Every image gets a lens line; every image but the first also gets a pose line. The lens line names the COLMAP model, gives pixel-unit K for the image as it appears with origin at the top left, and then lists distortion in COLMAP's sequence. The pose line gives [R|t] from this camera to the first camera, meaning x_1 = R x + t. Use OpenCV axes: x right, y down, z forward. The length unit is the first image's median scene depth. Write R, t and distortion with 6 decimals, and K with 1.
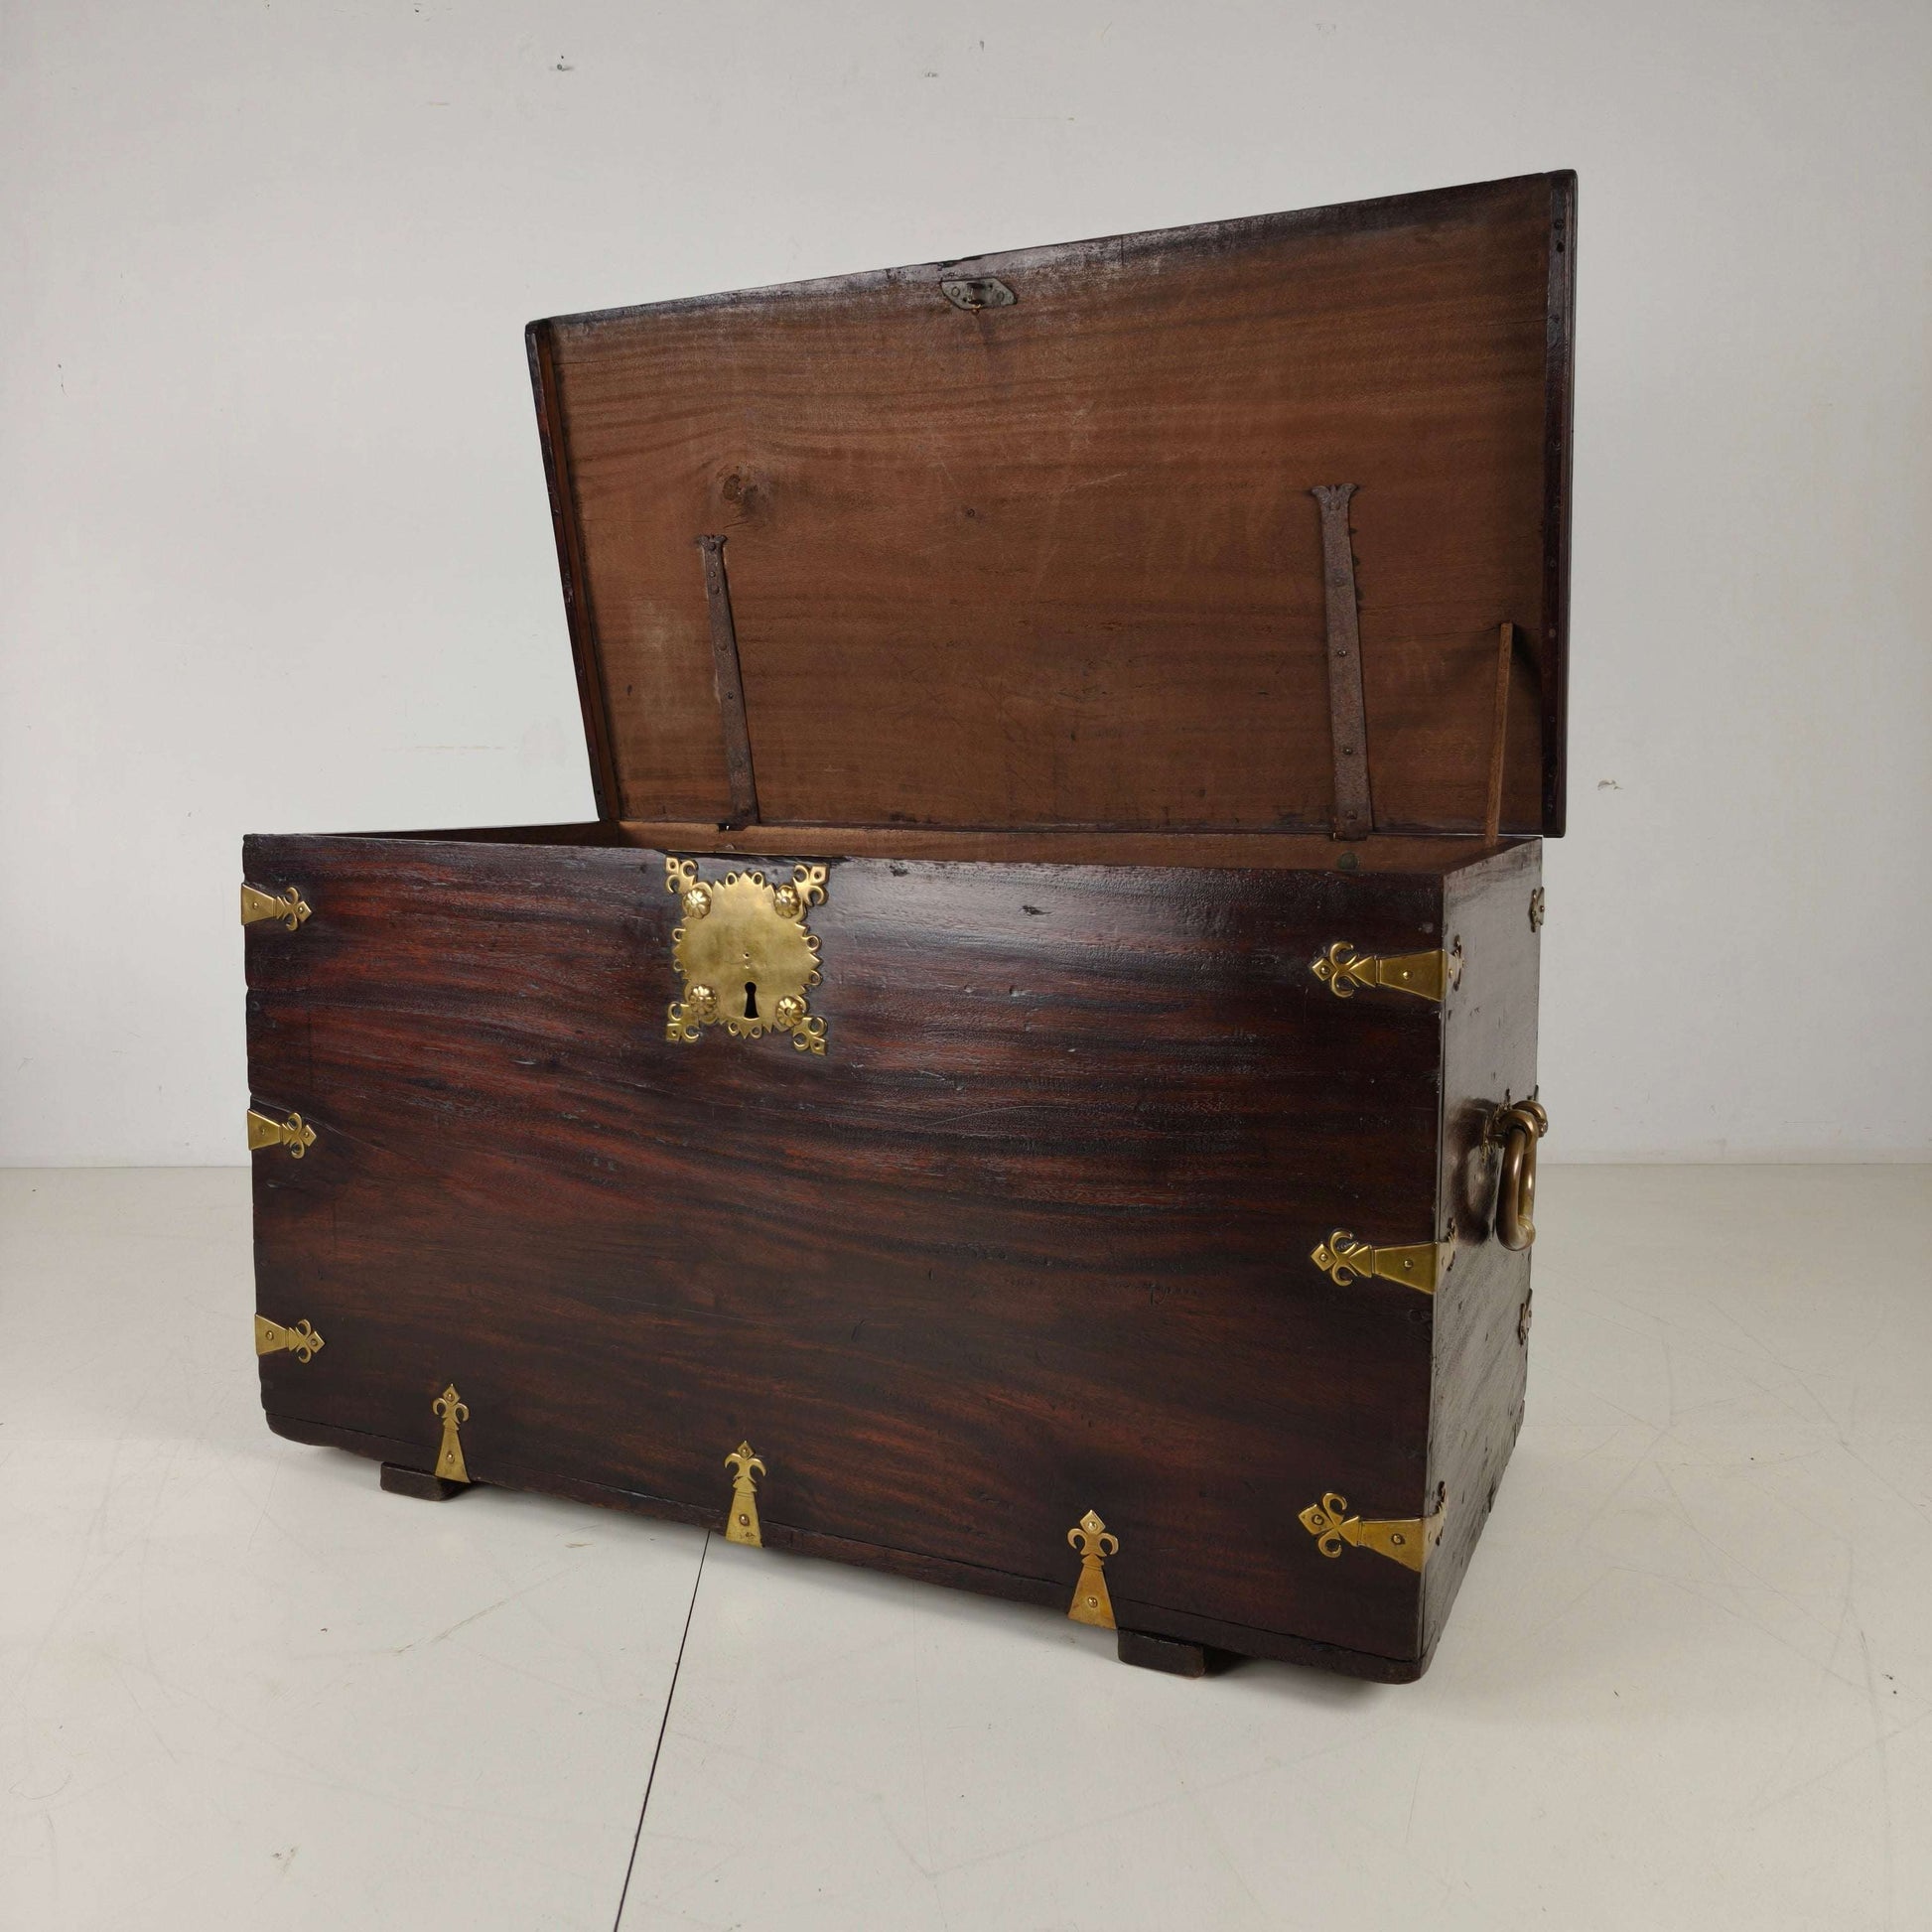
lens RADIAL K [[1761.1, 0, 970.9], [0, 1761.1, 947.0], [0, 0, 1]] dist [0.017907, 0.000000]
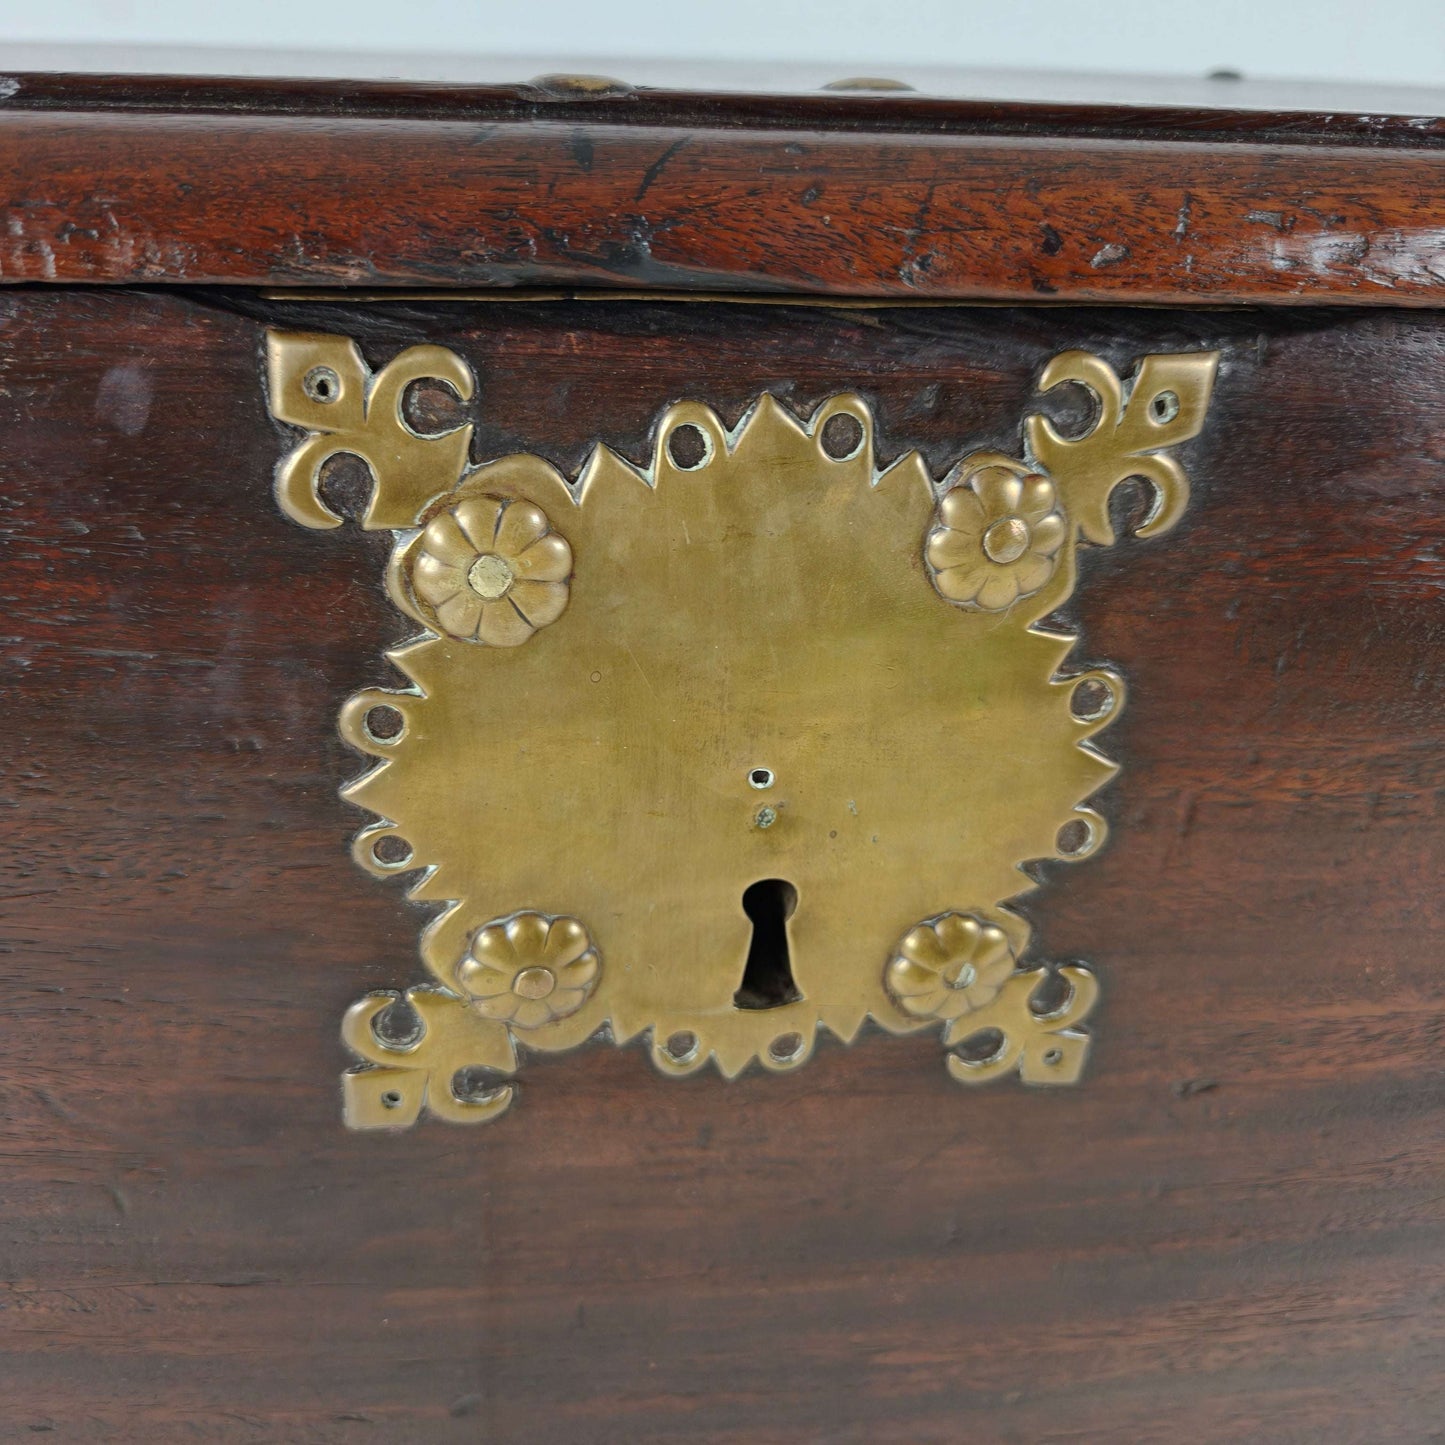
lens RADIAL K [[1317.2, 0, 713.6], [0, 1317.2, 720.8], [0, 0, 1]] dist [0.017907, 0.000000]
pose [[0.832947, -0.219777, 0.507835, -0.208916], [0.029155, 0.933899, 0.356346, -0.059819], [-0.552584, -0.282011, 0.784297, 0.846956]]
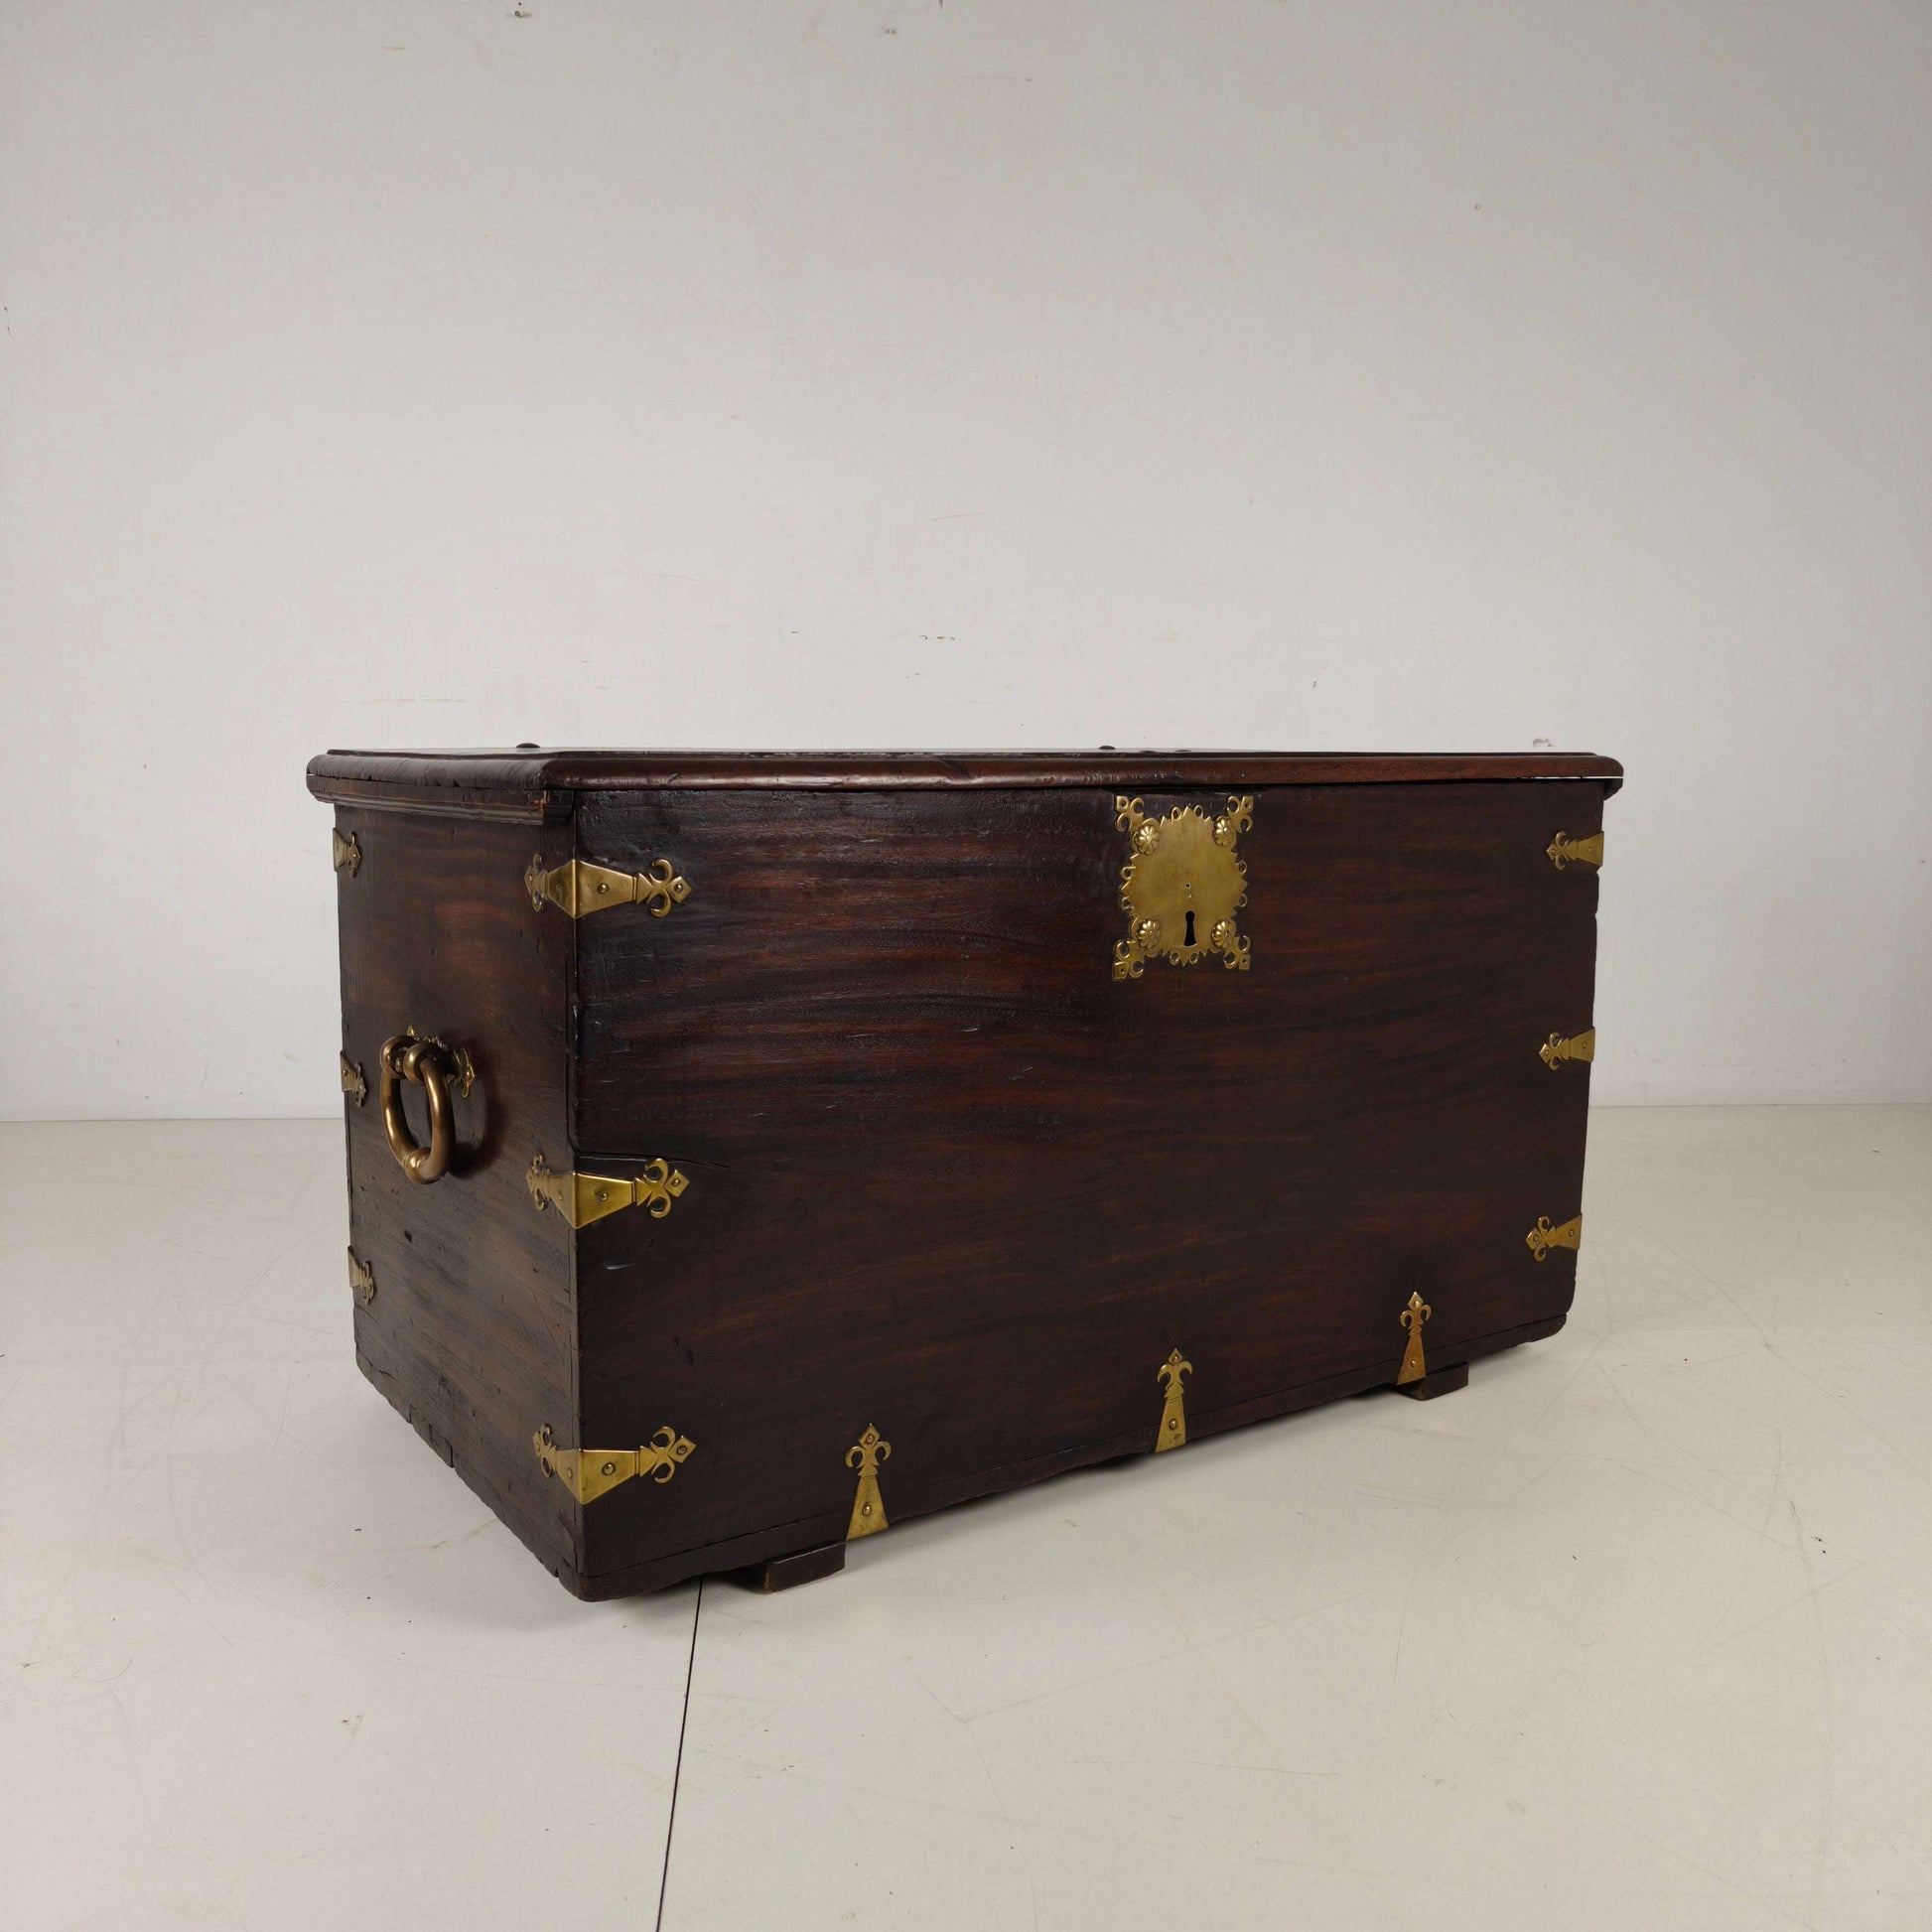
lens RADIAL K [[1761.1, 0, 980.9], [0, 1761.1, 964.9], [0, 0, 1]] dist [0.017907, 0.000000]
pose [[0.513494, -0.111649, 0.850799, -1.054884], [0.084841, 0.993247, 0.079137, -0.040622], [-0.853889, 0.031546, 0.519498, 0.544142]]
